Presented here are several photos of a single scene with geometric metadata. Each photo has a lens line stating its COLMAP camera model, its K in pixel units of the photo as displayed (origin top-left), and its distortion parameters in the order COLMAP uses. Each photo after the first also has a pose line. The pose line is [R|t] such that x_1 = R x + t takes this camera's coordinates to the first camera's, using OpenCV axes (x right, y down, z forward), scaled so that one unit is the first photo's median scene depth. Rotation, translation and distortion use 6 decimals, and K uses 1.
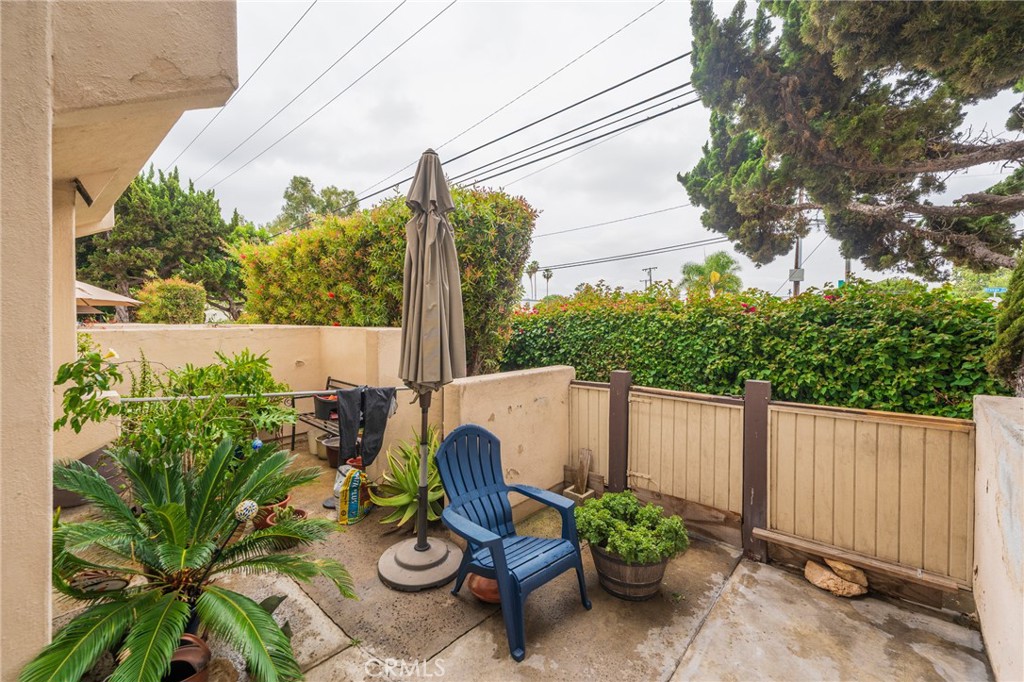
lens RADIAL K [[414.8, 0, 511.9], [0, 414.8, 328.1], [0, 0, 1]] dist [0.000303, -0.000027]
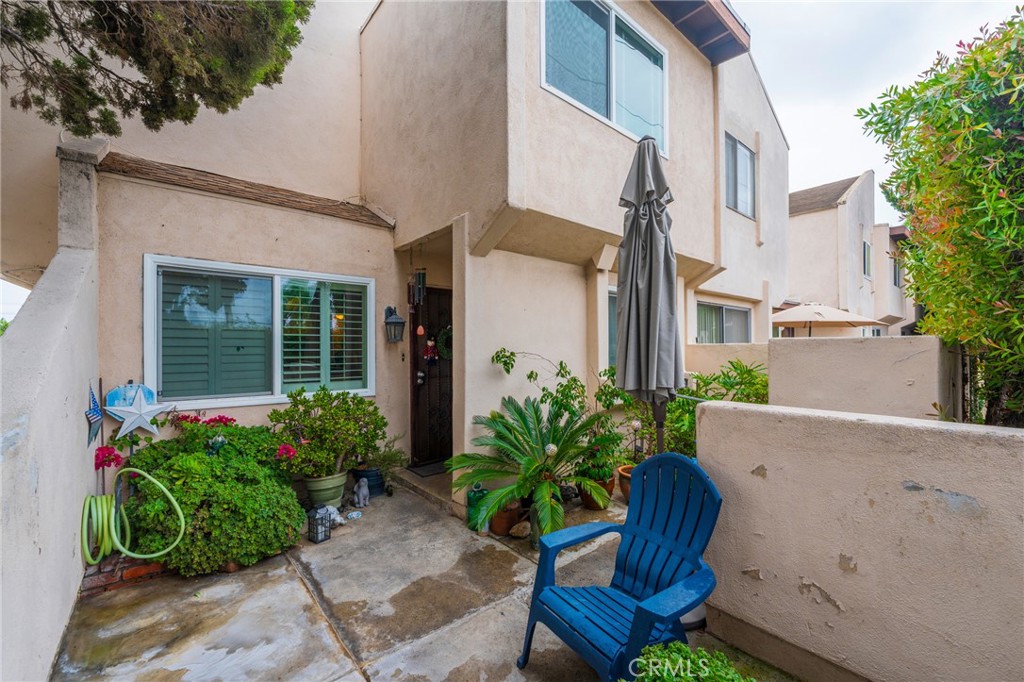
lens RADIAL K [[412.2, 0, 513.8], [0, 412.2, 342.1], [0, 0, 1]] dist [0.000731, -0.000150]
pose [[-0.150632, -0.013024, -0.988504, 0.557795], [-0.011608, 0.999868, -0.011405, 0.027163], [0.988522, 0.009757, -0.150763, 0.634481]]
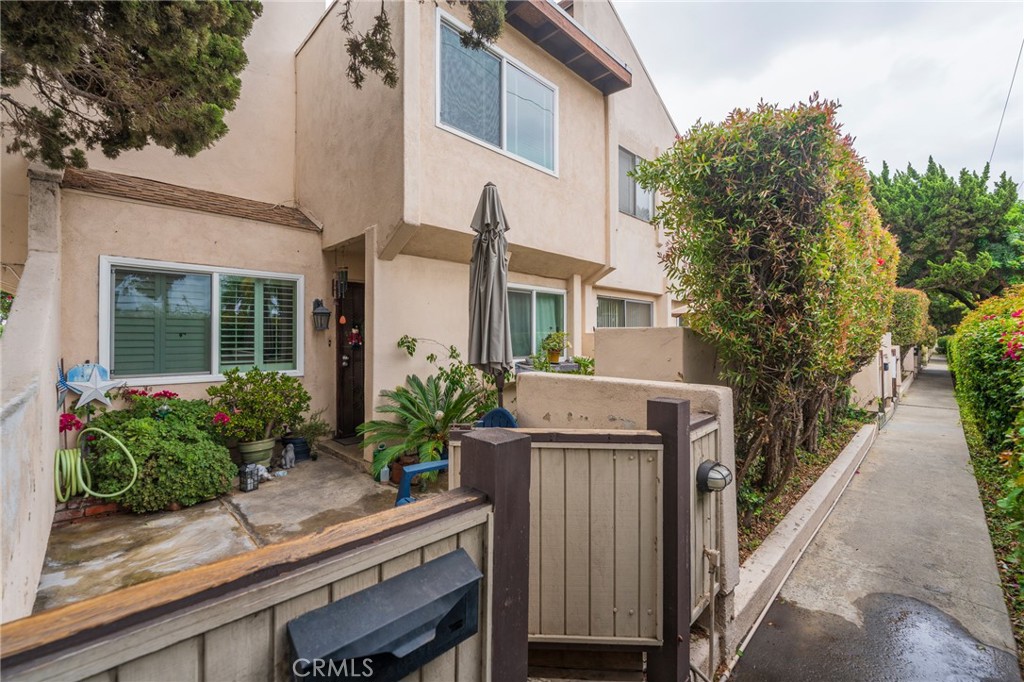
lens RADIAL K [[436.1, 0, 511.4], [0, 436.1, 329.2], [0, 0, 1]] dist [-0.000399, -0.000212]
pose [[-0.086742, -0.017430, -0.996078, 0.835834], [-0.015026, 0.999756, -0.016185, 0.029650], [0.996117, 0.013563, -0.086983, 0.878725]]
